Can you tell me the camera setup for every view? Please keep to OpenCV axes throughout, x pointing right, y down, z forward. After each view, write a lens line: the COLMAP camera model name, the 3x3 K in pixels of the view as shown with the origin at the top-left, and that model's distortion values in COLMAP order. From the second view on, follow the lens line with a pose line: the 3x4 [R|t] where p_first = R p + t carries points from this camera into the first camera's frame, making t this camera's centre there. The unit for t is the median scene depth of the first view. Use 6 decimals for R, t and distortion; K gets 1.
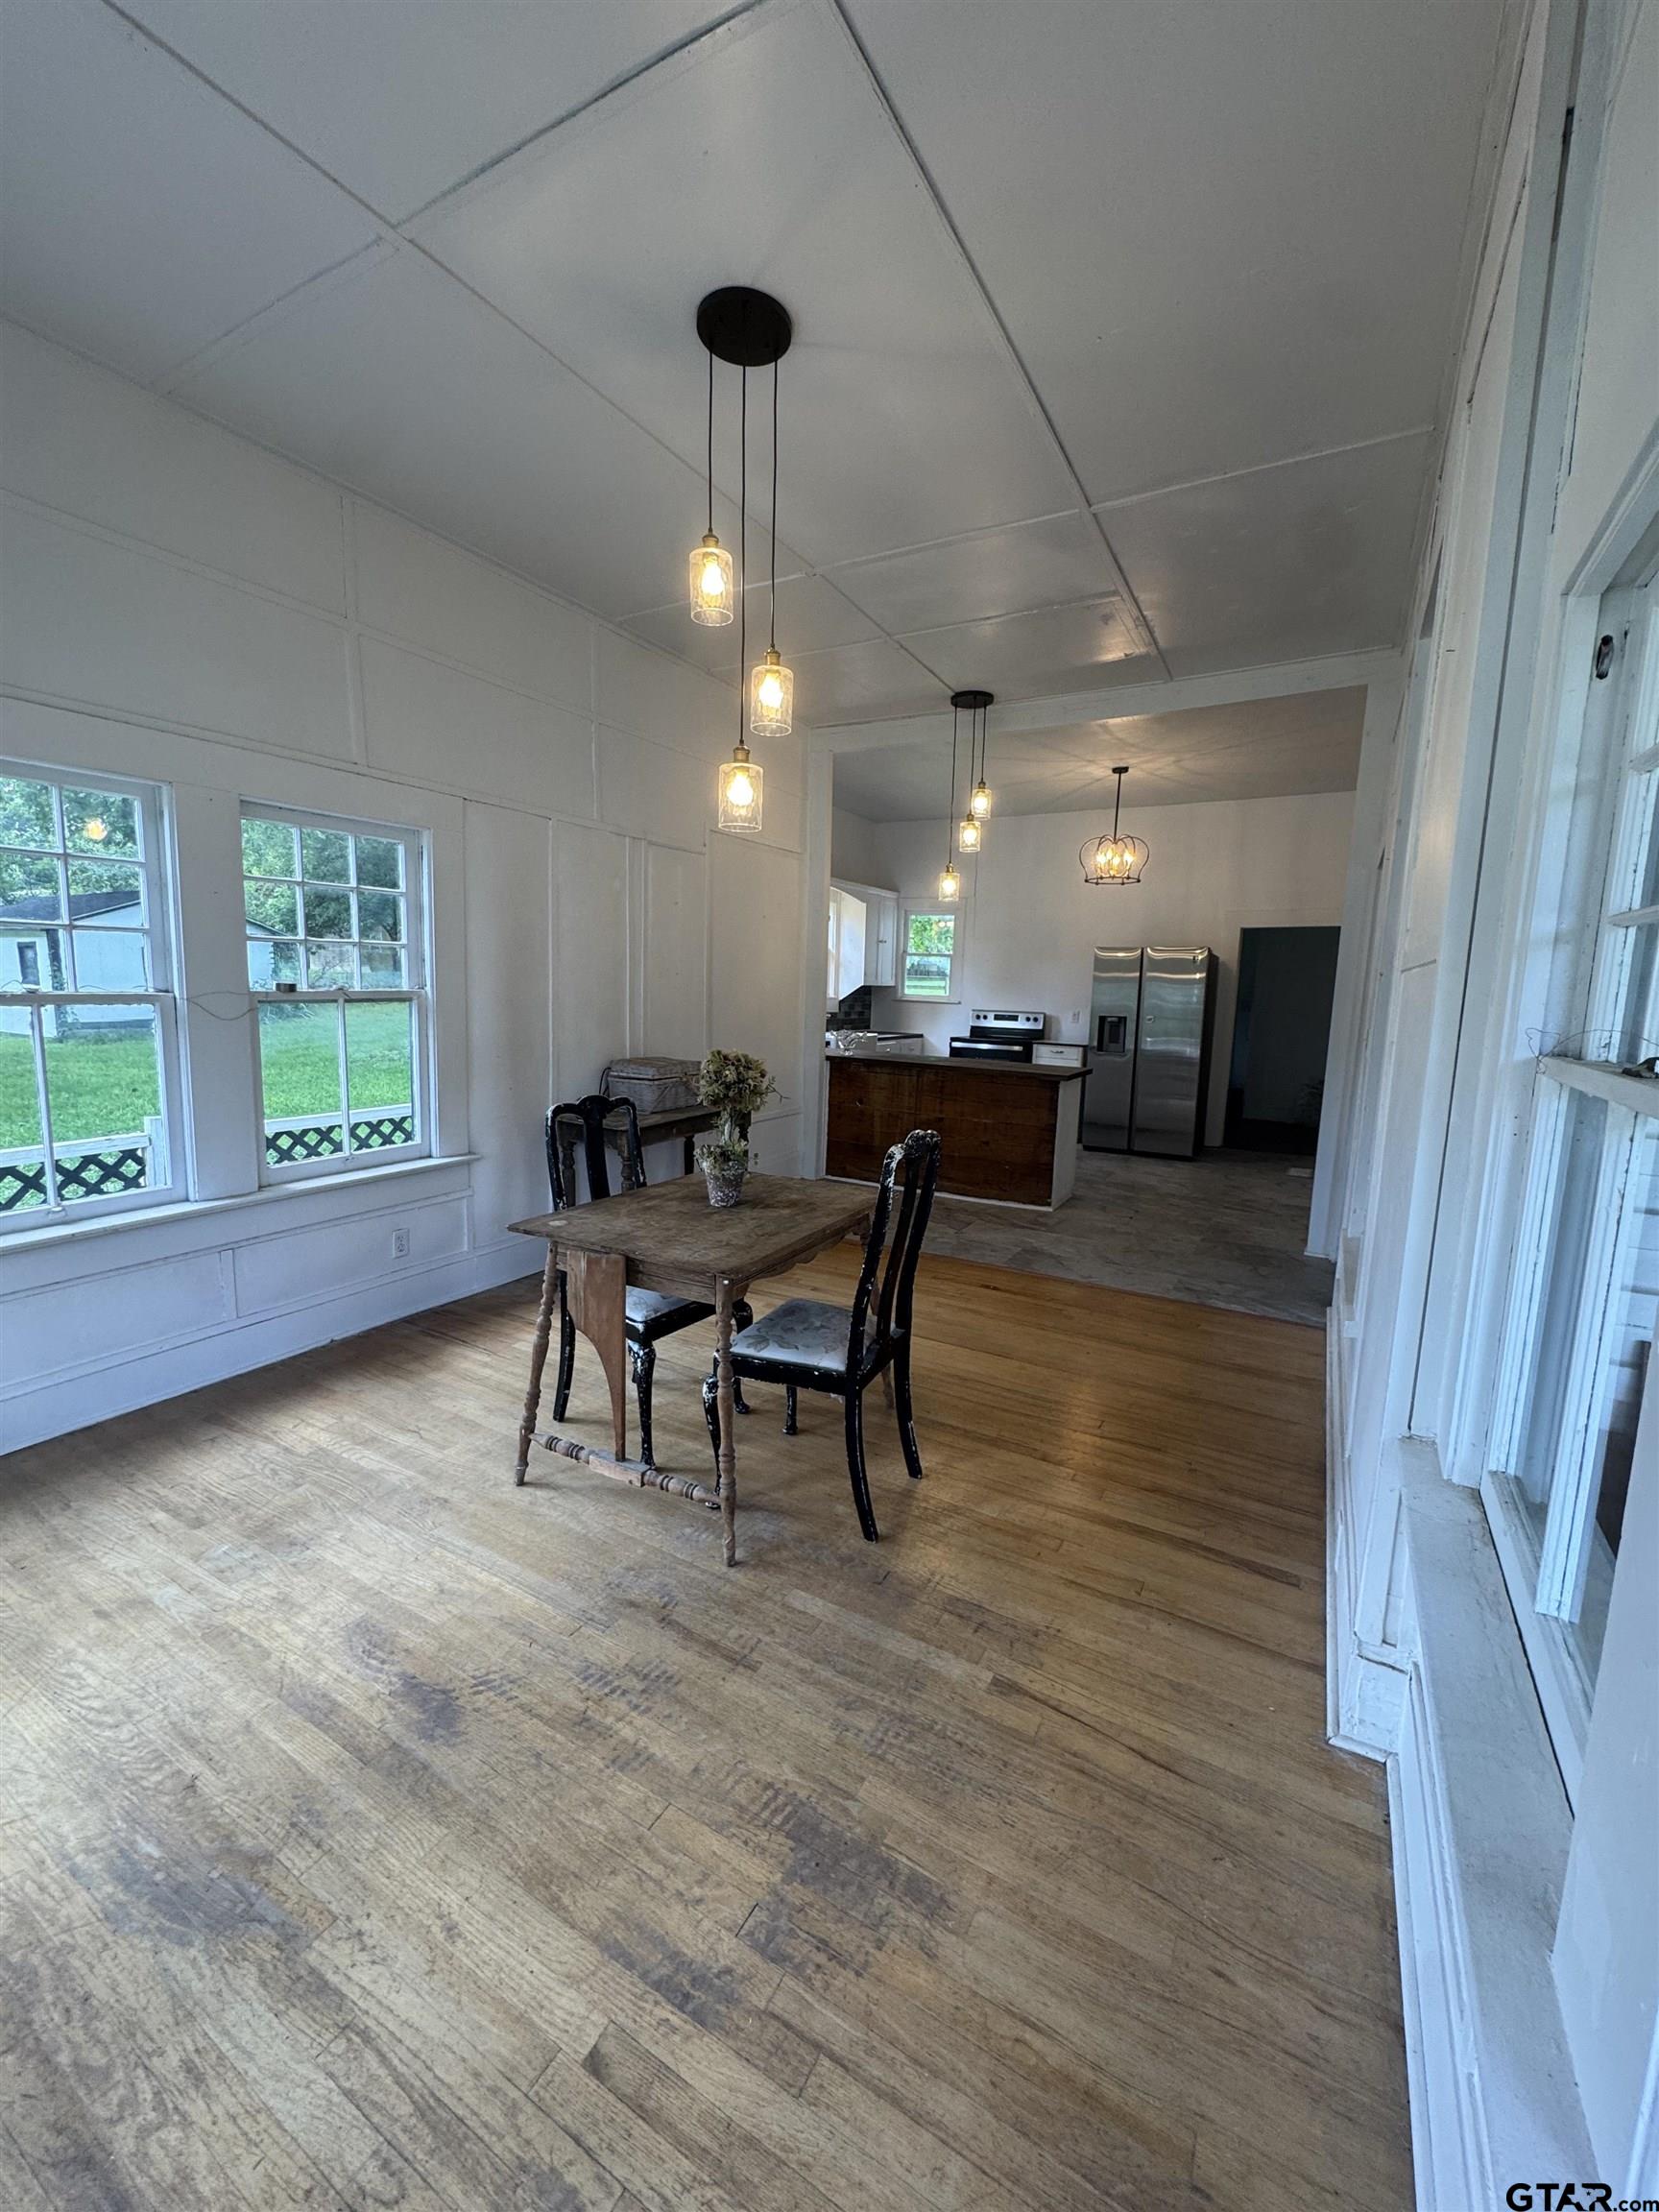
lens RADIAL K [[889.0, 0, 823.6], [0, 889.0, 1098.8], [0, 0, 1]] dist [-0.001623, -0.000143]
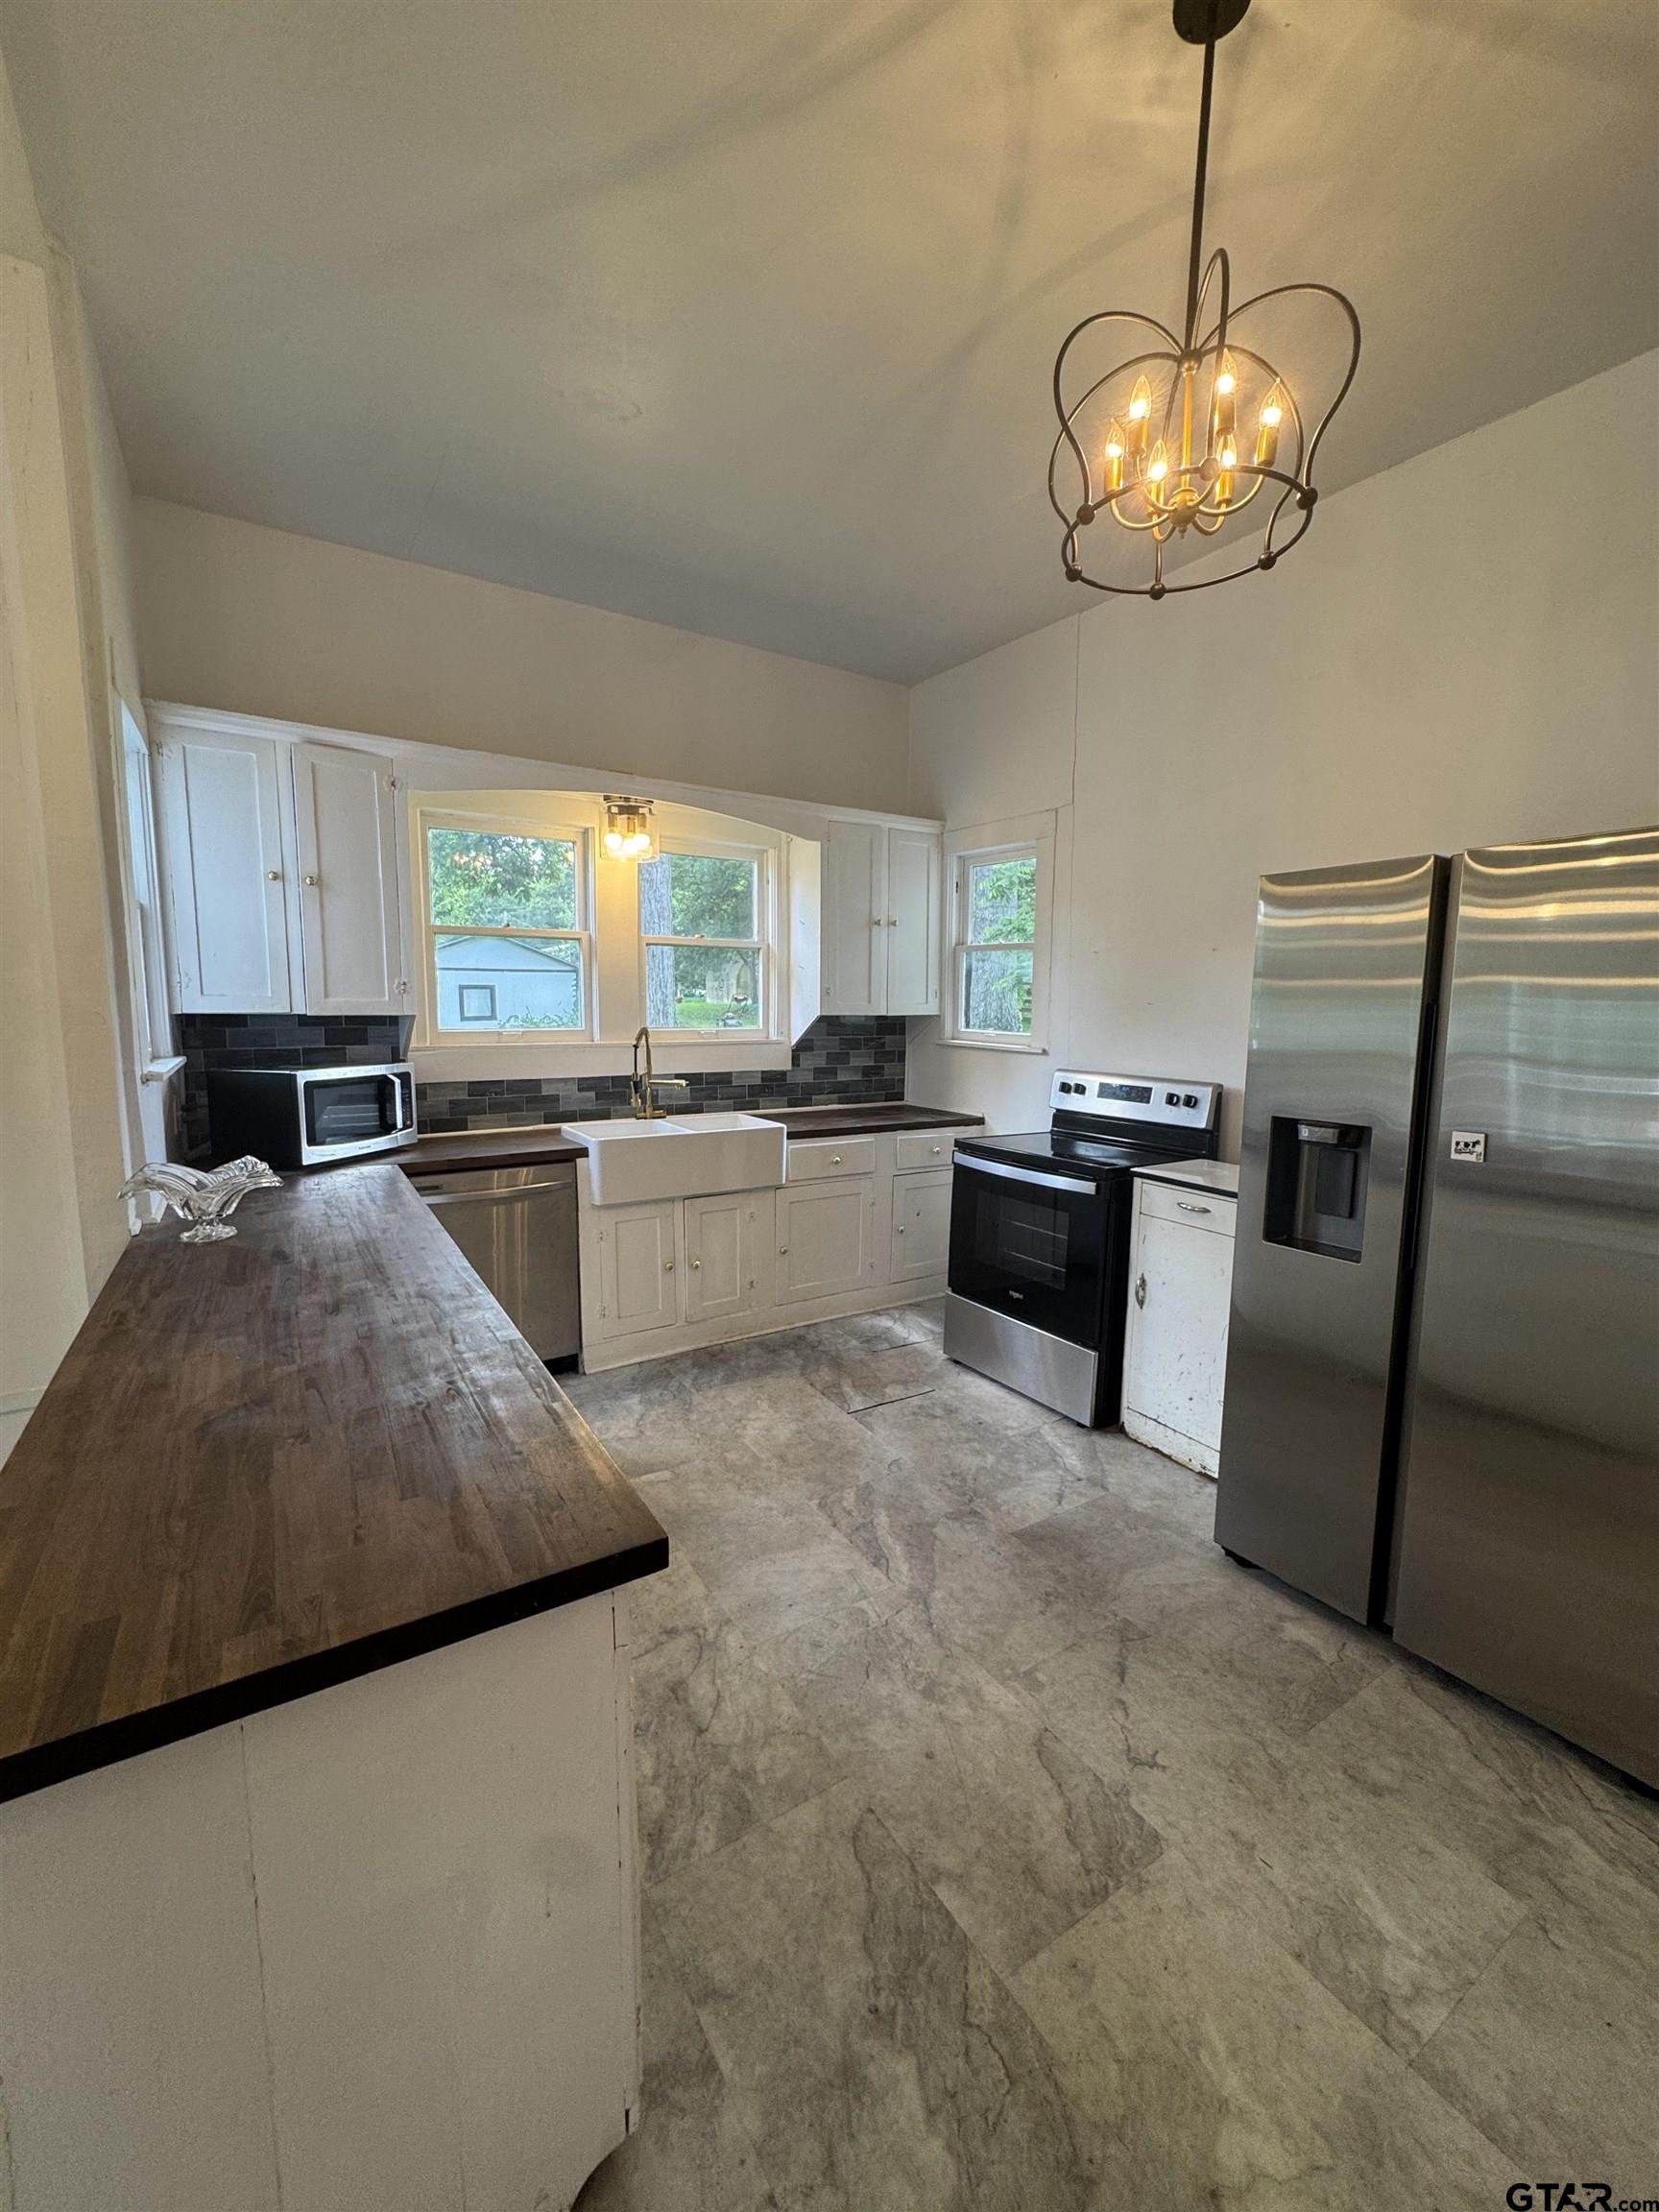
lens RADIAL K [[889.0, 0, 828.0], [0, 889.0, 1107.1], [0, 0, 1]] dist [-0.001623, -0.000143]
pose [[0.880194, 0.041662, -0.472782, 0.274918], [-0.054227, 0.998444, -0.012974, -0.071906], [0.471506, 0.037058, 0.881084, 0.581252]]
